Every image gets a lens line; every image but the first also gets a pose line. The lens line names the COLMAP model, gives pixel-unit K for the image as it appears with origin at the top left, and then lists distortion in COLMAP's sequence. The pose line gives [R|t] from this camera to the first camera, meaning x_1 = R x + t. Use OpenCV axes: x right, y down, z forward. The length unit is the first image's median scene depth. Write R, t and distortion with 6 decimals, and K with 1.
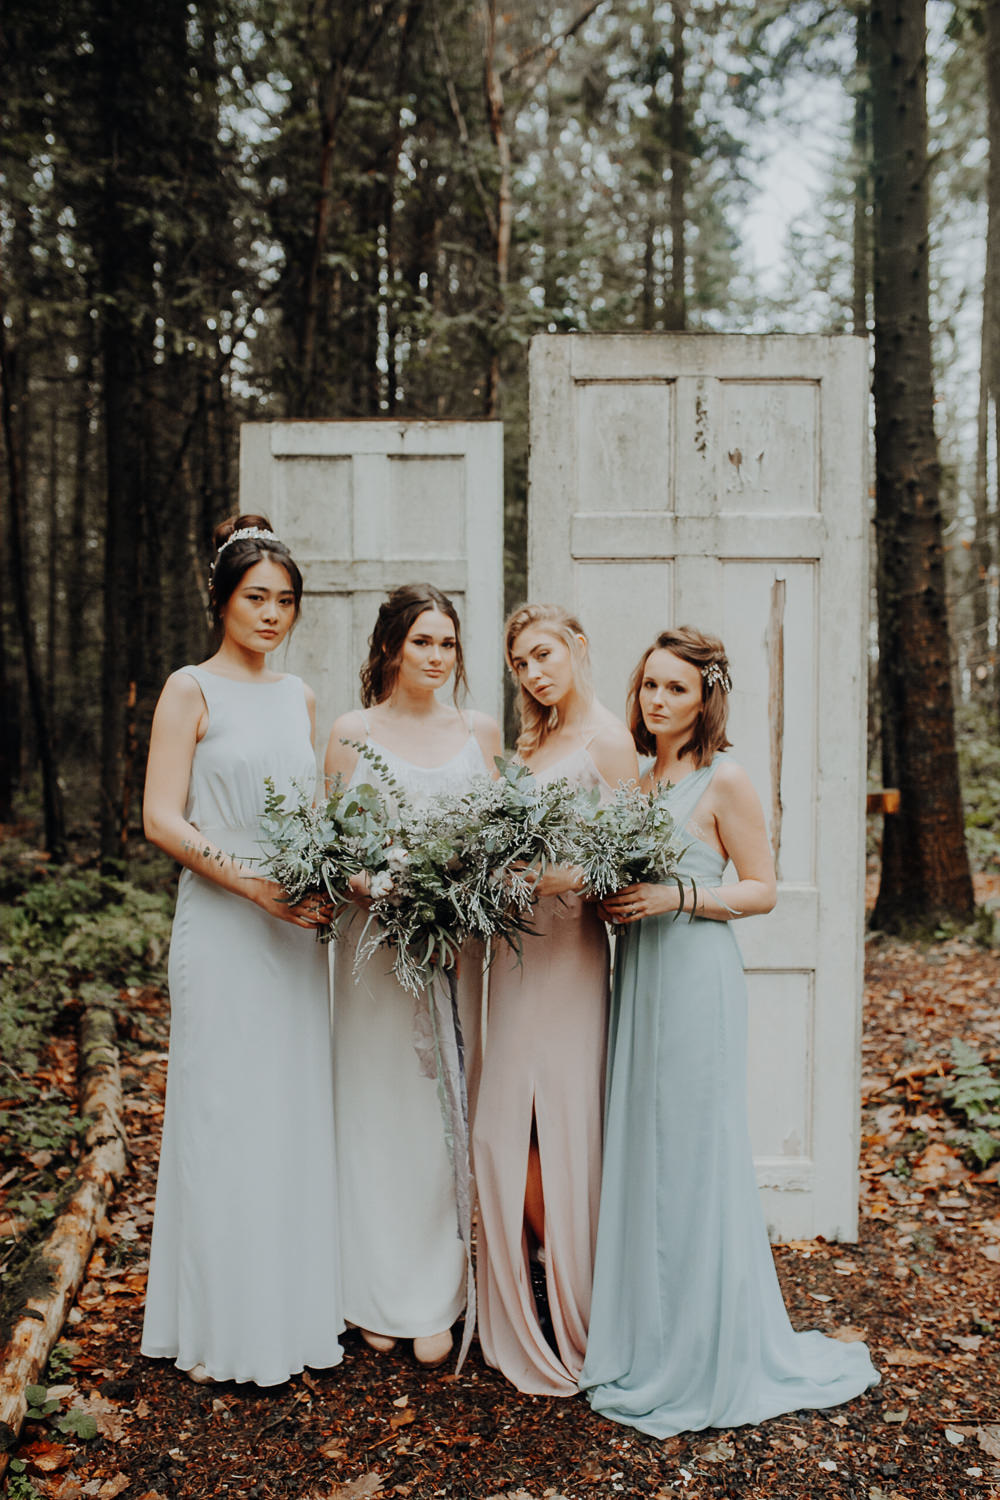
lens RADIAL K [[1438.1, 0, 498.9], [0, 1438.1, 758.1], [0, 0, 1]] dist [-0.077005, 0.128791]
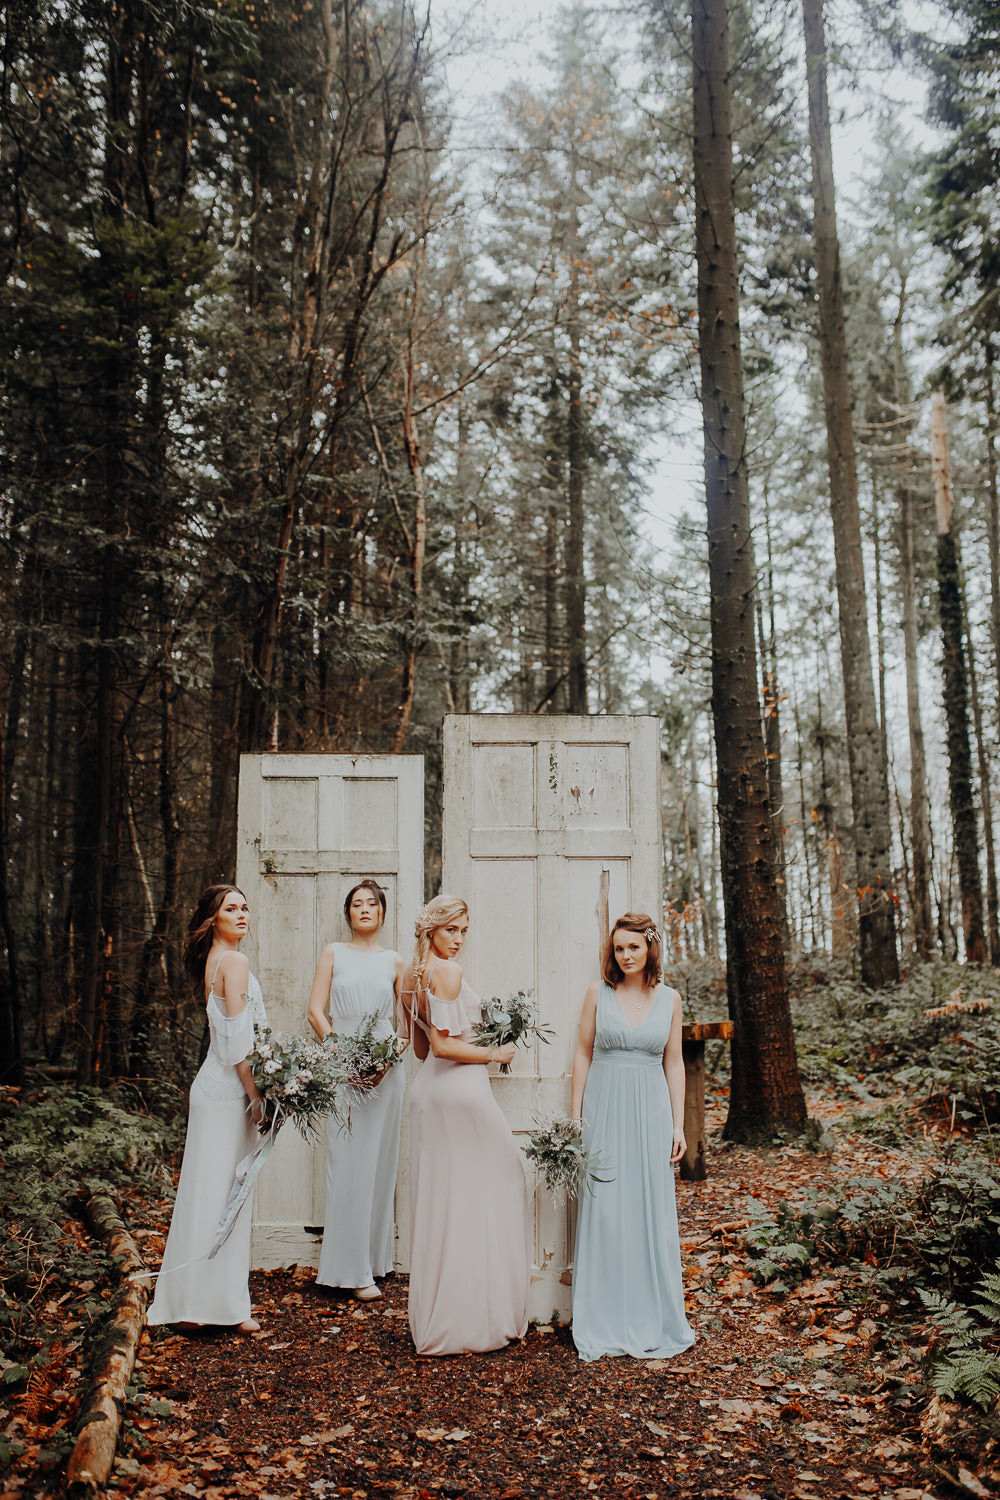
lens RADIAL K [[1435.7, 0, 506.4], [0, 1435.7, 759.5], [0, 0, 1]] dist [-0.071438, 0.108824]
pose [[0.997751, 0.006021, 0.066764, -0.010474], [0.005617, 0.984945, -0.172774, 0.017503], [-0.066799, 0.172761, 0.982696, -0.391564]]
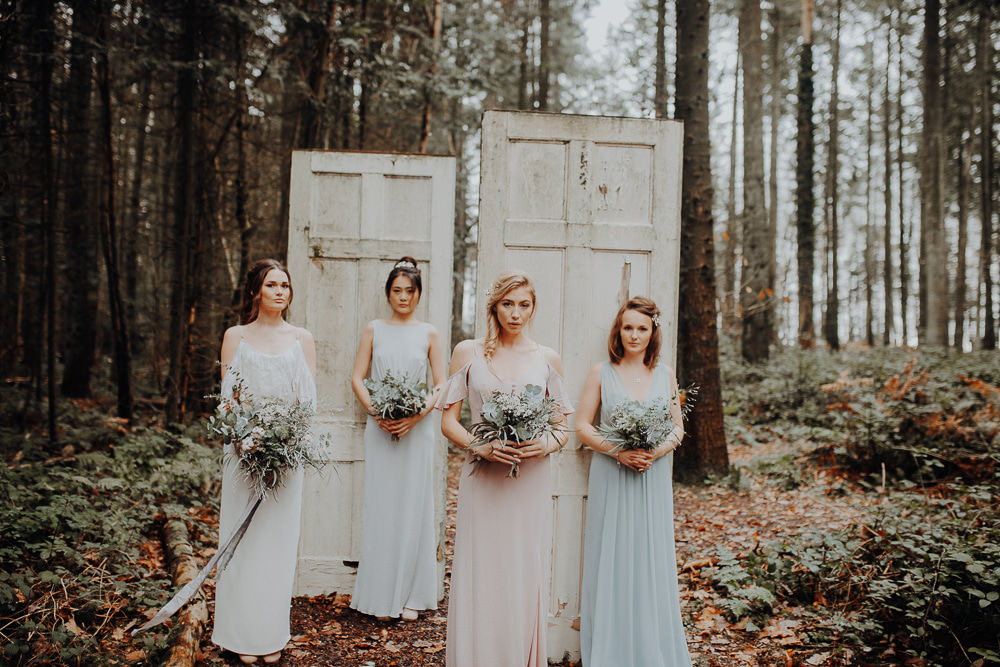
lens RADIAL K [[957.1, 0, 505.7], [0, 957.1, 333.1], [0, 0, 1]] dist [-0.071438, 0.108824]
pose [[0.994894, 0.029932, 0.096386, -0.037286], [-0.026793, 0.999073, -0.033699, -0.001092], [-0.097305, 0.030944, 0.994773, -0.069357]]
